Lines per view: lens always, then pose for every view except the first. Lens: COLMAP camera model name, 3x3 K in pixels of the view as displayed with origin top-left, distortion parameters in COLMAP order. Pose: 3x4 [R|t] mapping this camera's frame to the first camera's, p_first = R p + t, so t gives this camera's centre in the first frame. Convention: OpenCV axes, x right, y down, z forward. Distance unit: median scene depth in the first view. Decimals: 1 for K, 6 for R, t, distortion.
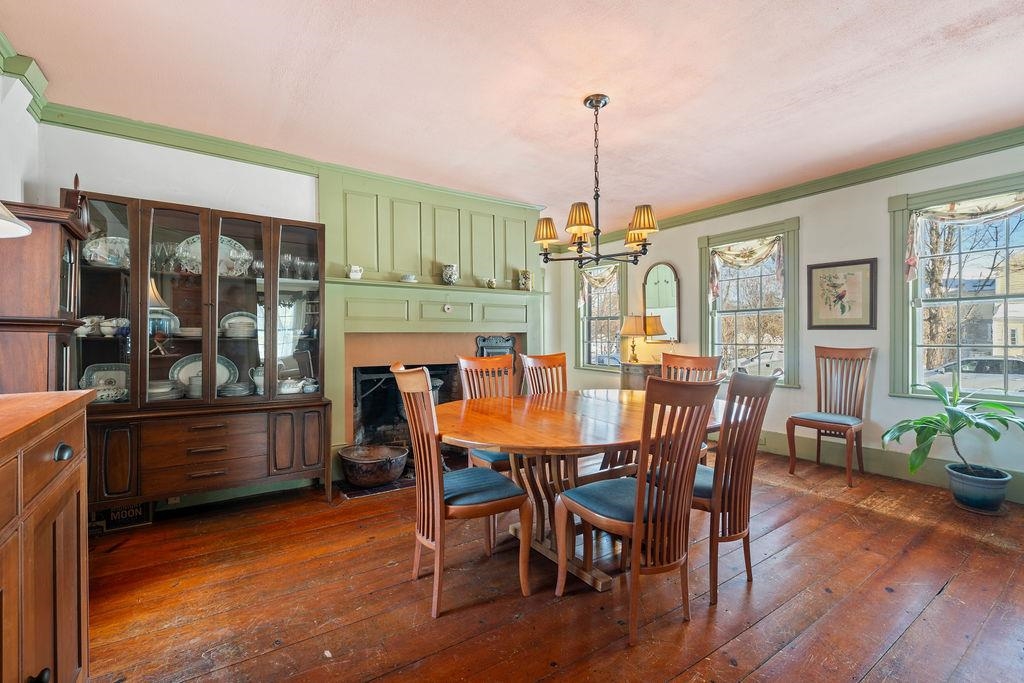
lens RADIAL K [[451.5, 0, 512.4], [0, 451.5, 337.2], [0, 0, 1]] dist [0.001200, 0.000446]
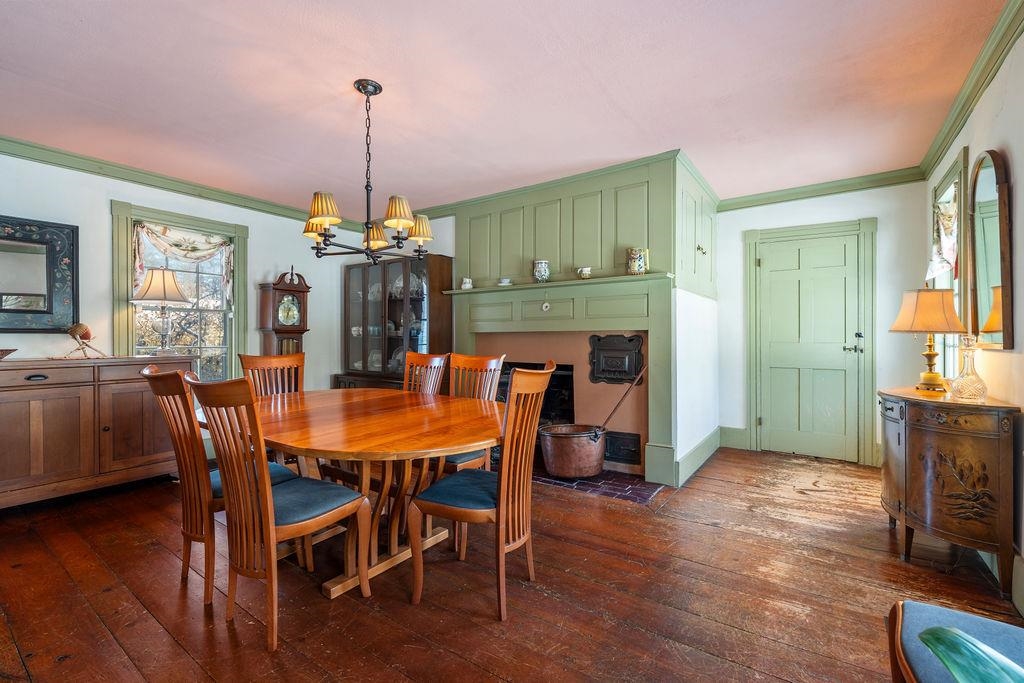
lens RADIAL K [[451.5, 0, 512.4], [0, 451.5, 337.2], [0, 0, 1]] dist [0.001200, 0.000446]
pose [[0.339060, -0.002979, -0.940760, 1.014994], [0.002705, 0.999994, -0.002191, 0.005358], [0.940761, -0.001802, 0.339066, 0.827456]]
